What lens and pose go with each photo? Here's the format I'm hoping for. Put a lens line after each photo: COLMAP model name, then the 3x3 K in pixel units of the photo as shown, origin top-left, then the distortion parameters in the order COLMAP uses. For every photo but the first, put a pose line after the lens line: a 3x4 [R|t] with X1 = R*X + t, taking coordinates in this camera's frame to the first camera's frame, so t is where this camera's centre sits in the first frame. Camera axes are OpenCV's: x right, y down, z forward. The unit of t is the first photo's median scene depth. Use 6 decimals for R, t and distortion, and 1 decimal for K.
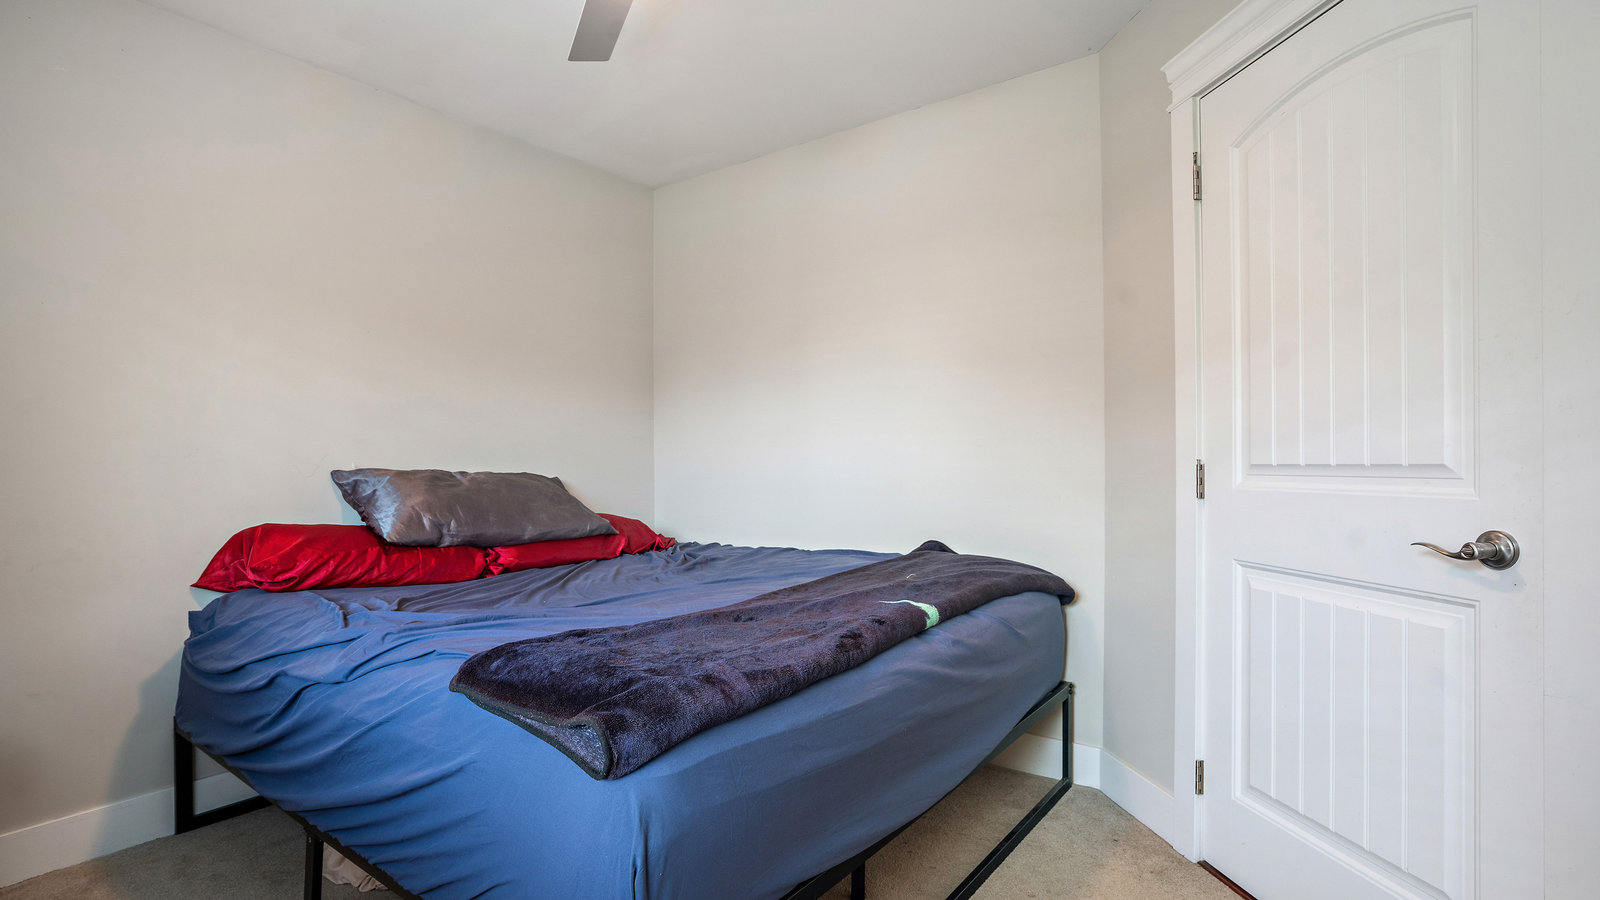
lens RADIAL K [[743.8, 0, 799.9], [0, 743.8, 453.6], [0, 0, 1]] dist [-0.045797, 0.020010]
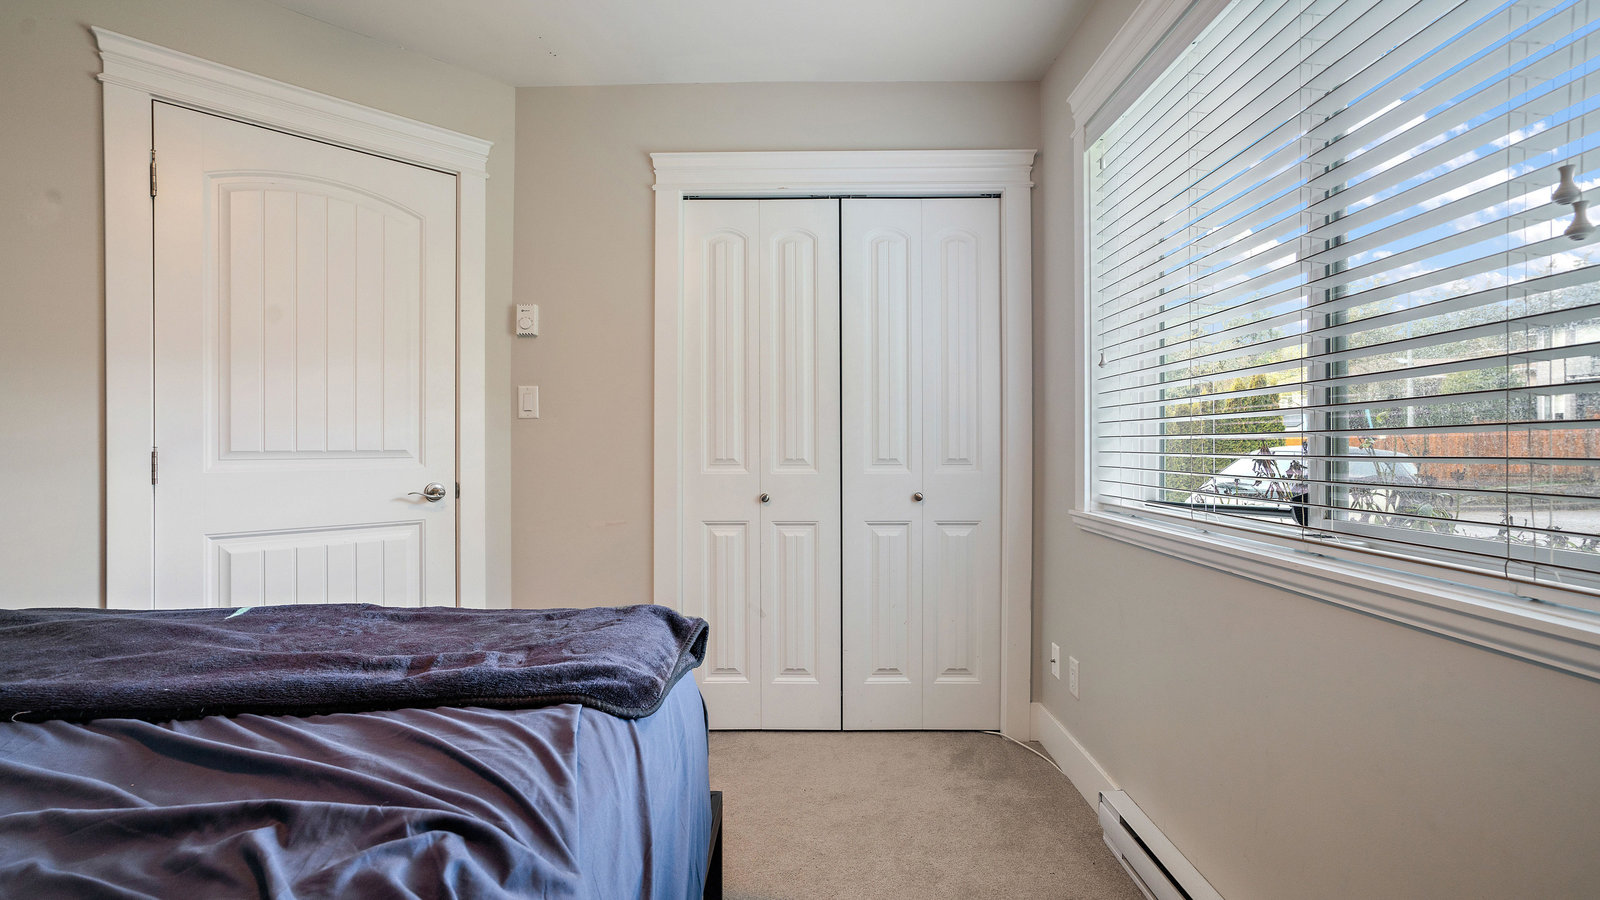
lens RADIAL K [[743.8, 0, 799.5], [0, 743.8, 449.6], [0, 0, 1]] dist [-0.045797, 0.020010]
pose [[-0.594865, -0.003724, 0.803817, -0.947260], [-0.009963, 0.999947, -0.002741, 0.005270], [-0.803764, -0.009639, -0.594870, 1.000893]]
